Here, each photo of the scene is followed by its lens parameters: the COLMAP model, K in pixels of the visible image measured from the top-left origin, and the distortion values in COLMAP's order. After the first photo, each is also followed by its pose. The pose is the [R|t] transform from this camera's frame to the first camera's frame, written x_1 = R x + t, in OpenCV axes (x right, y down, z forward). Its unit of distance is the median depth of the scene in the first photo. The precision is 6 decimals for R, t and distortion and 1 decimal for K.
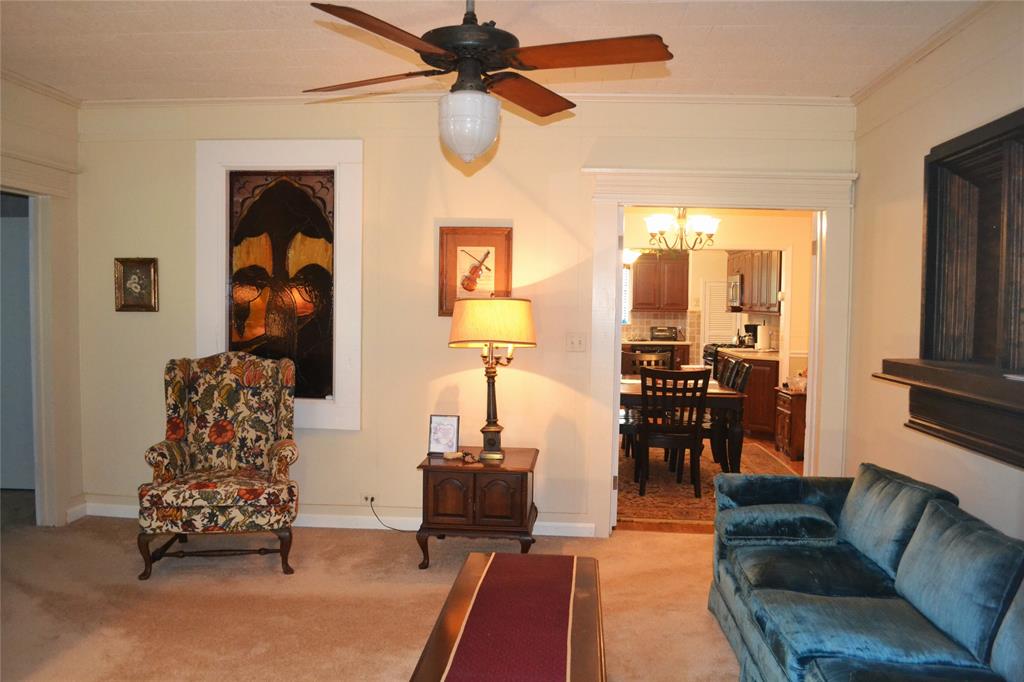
lens RADIAL K [[824.3, 0, 511.6], [0, 824.3, 350.7], [0, 0, 1]] dist [-0.077990, 0.010460]
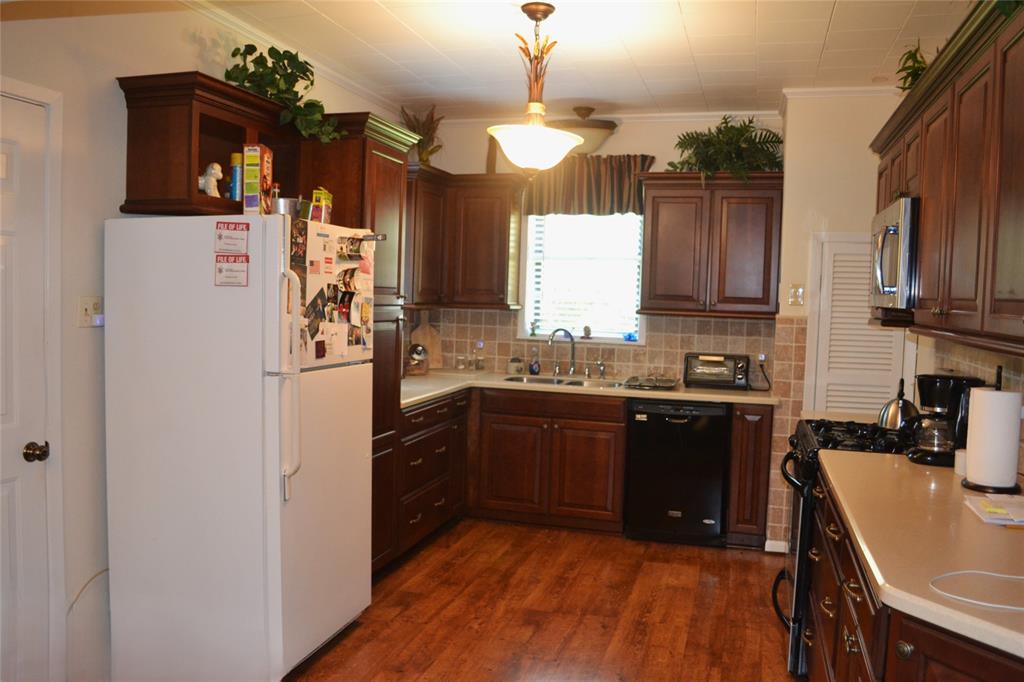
lens RADIAL K [[824.3, 0, 511.6], [0, 824.3, 350.7], [0, 0, 1]] dist [-0.077990, 0.010460]
pose [[0.977889, 0.029178, -0.207080, 0.174608], [-0.027708, 0.999566, 0.009994, -0.033212], [0.207282, -0.004035, 0.978273, 0.597768]]
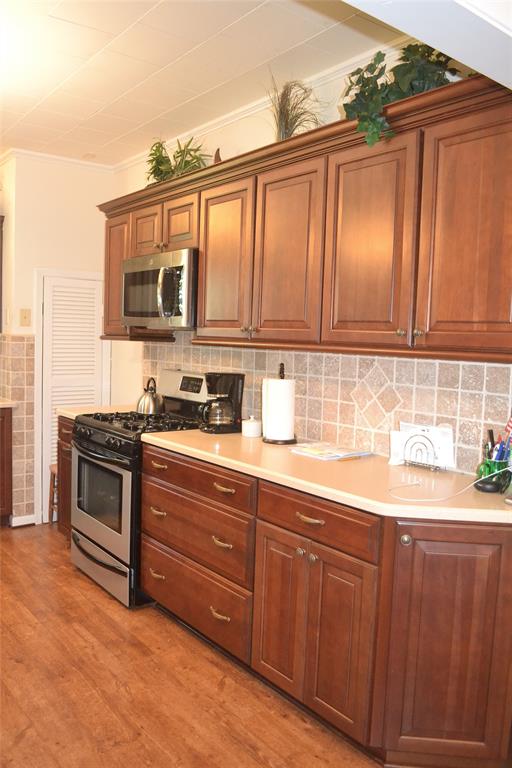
lens RADIAL K [[618.2, 0, 256.0], [0, 618.2, 384.0], [0, 0, 1]] dist [-0.077990, 0.010460]
pose [[0.742624, -0.032158, 0.668936, 0.085313], [0.012212, 0.999331, 0.034484, -0.031242], [-0.669597, -0.017440, 0.742520, 0.643790]]
